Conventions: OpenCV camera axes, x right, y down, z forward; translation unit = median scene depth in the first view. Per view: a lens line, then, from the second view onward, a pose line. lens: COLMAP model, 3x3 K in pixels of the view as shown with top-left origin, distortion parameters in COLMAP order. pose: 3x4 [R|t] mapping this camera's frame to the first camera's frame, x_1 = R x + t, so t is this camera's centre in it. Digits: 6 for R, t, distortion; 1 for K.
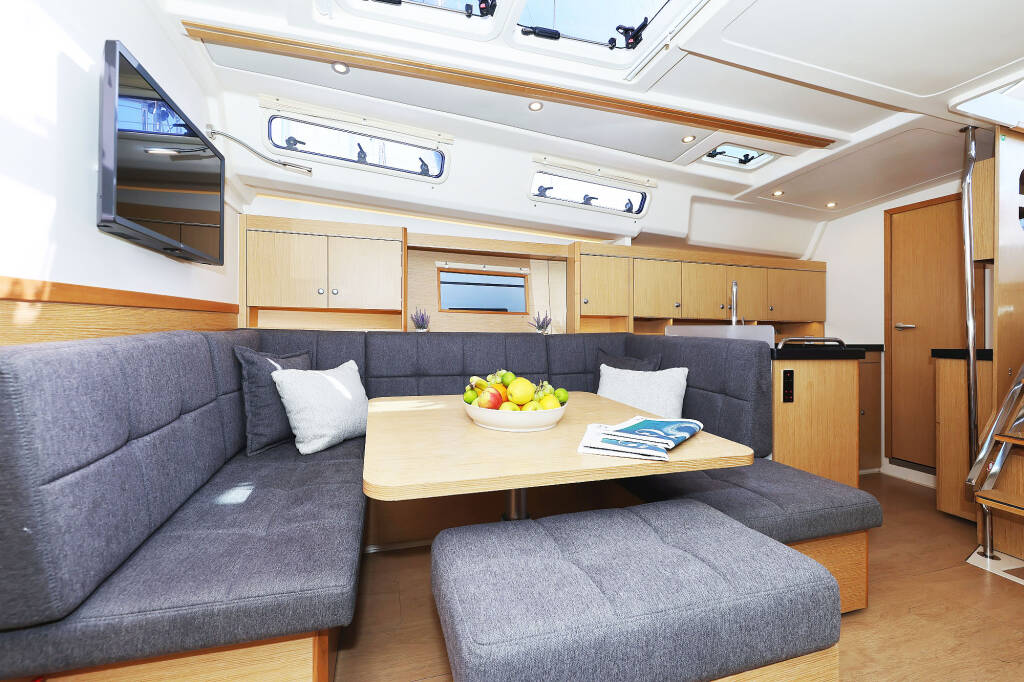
lens RADIAL K [[400.2, 0, 487.9], [0, 400.2, 320.4], [0, 0, 1]] dist [0.000708, 0.000059]
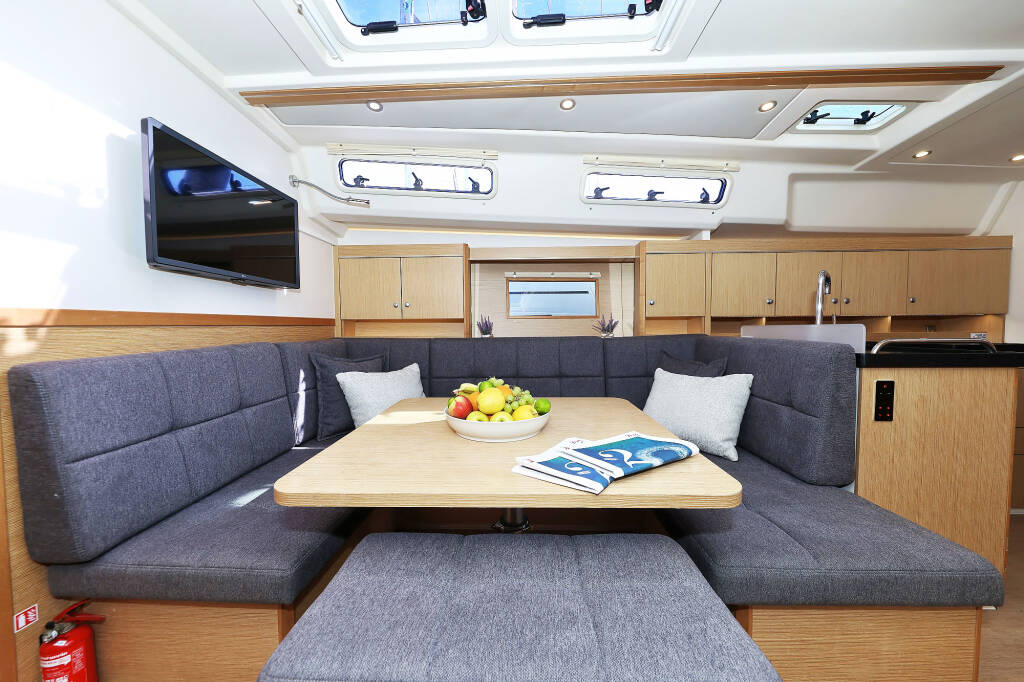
lens RADIAL K [[348.5, 0, 512.0], [0, 348.5, 341.0], [0, 0, 1]] dist [-0.000426, -0.000132]
pose [[0.953403, -0.012722, -0.301433, 0.222991], [0.028331, 0.998471, 0.047469, -0.005454], [0.300368, -0.053797, 0.952305, 0.116180]]
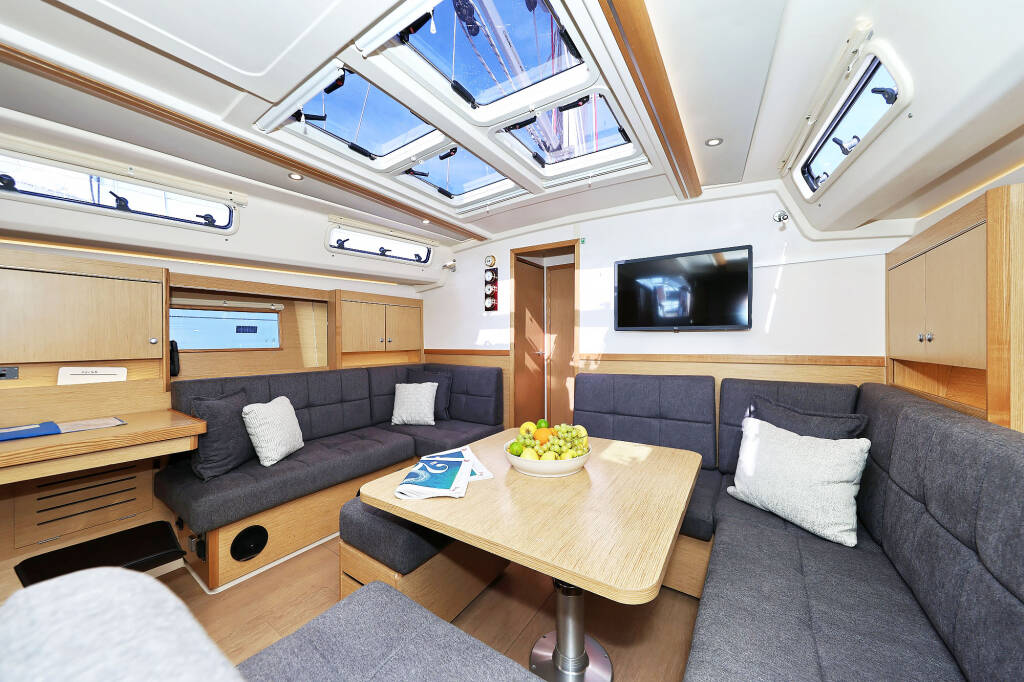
lens RADIAL K [[356.8, 0, 495.5], [0, 356.8, 339.9], [0, 0, 1]] dist [-0.000627, -0.000066]
pose [[-0.769753, -0.020615, -0.638009, 0.521936], [-0.002046, 0.999553, -0.029828, -0.050915], [0.638338, -0.021655, -0.769451, 1.041280]]
